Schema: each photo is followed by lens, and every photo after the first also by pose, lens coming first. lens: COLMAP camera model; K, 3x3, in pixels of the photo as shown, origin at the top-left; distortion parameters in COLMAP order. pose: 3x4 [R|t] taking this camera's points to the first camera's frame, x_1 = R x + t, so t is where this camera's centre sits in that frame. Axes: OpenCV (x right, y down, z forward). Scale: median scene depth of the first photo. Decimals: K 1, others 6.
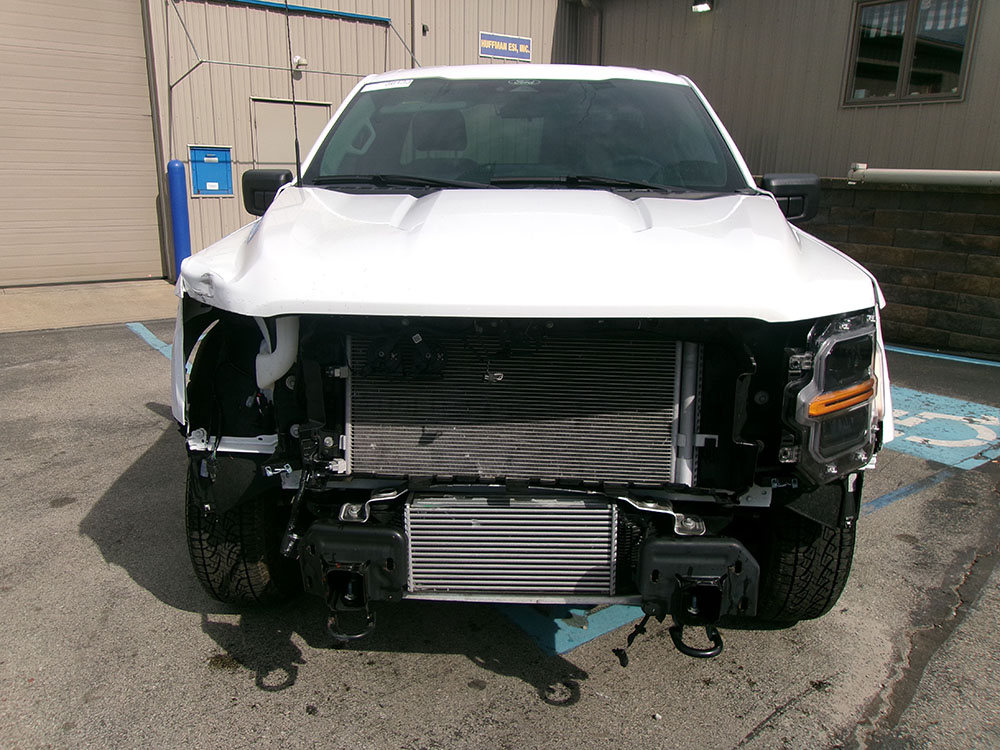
lens RADIAL K [[777.6, 0, 494.9], [0, 777.6, 374.2], [0, 0, 1]] dist [-0.005163, 0.023380]
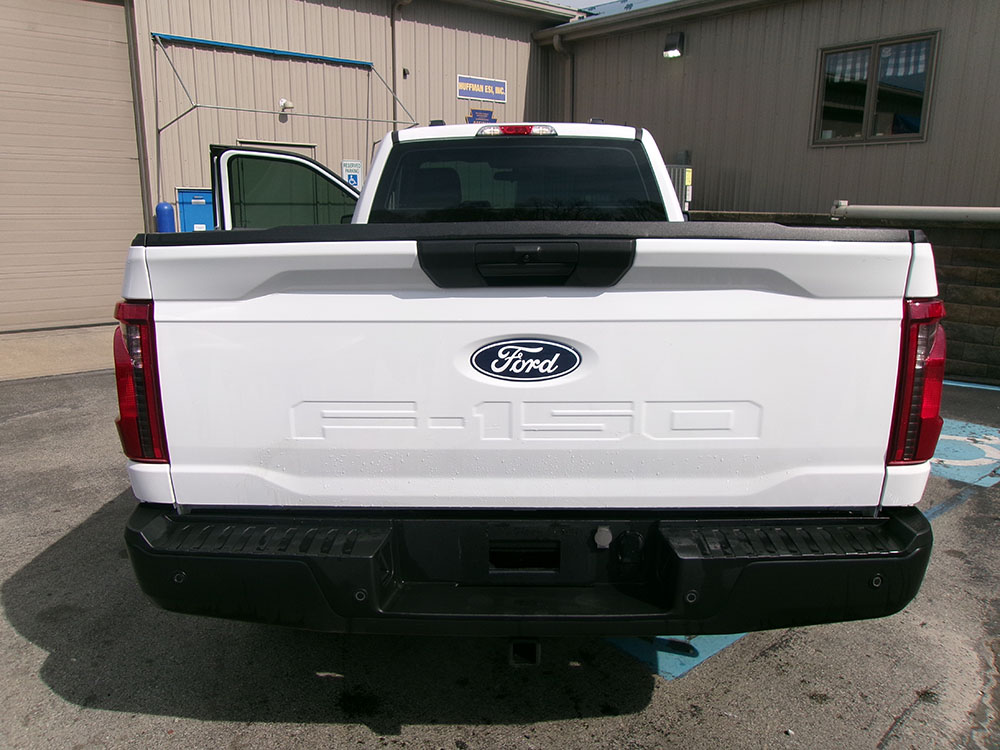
lens RADIAL K [[777.6, 0, 494.9], [0, 777.6, 374.2], [0, 0, 1]] dist [-0.005163, 0.023380]
pose [[0.997283, -0.025567, 0.069092, -0.071244], [0.028392, 0.998788, -0.040216, -0.004297], [-0.067980, 0.042068, 0.996799, -0.013790]]
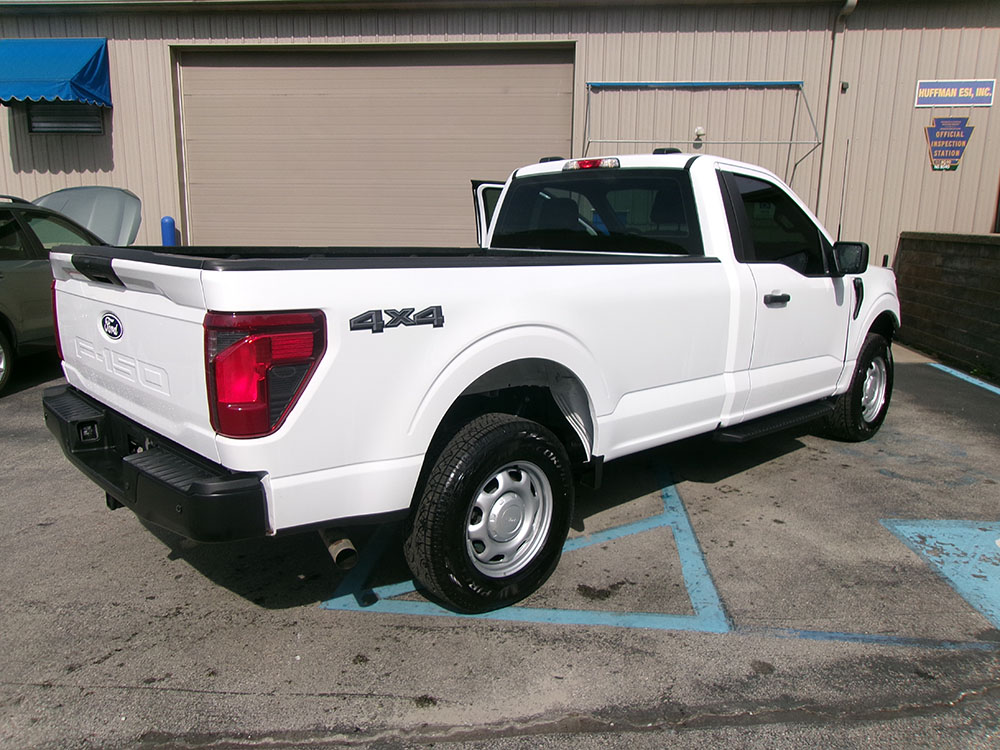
lens RADIAL K [[777.6, 0, 494.9], [0, 777.6, 374.2], [0, 0, 1]] dist [-0.005163, 0.023380]
pose [[0.743575, 0.130328, -0.655829, 0.353345], [-0.171721, 0.985145, 0.001074, -0.026972], [0.646227, 0.111821, 0.754909, 0.045181]]
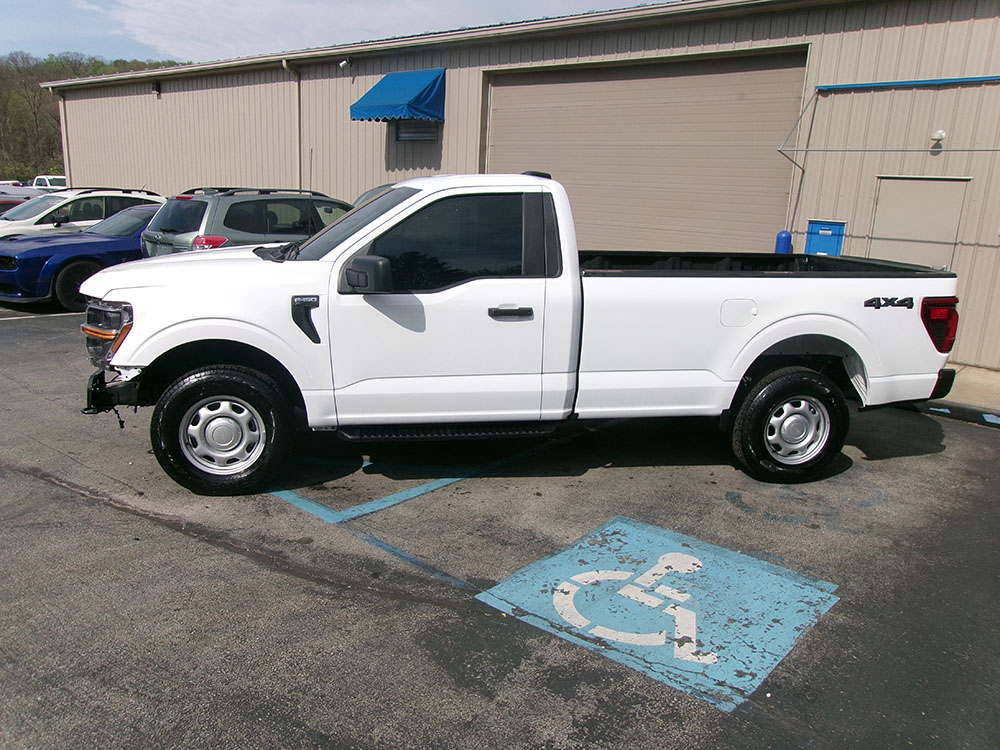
lens RADIAL K [[779.1, 0, 496.1], [0, 779.1, 384.7], [0, 0, 1]] dist [-0.046388, 0.110184]
pose [[0.222021, 0.234844, -0.946338, 0.735698], [-0.291987, 0.942034, 0.165273, -0.139810], [0.930296, 0.239625, 0.277722, 0.369579]]
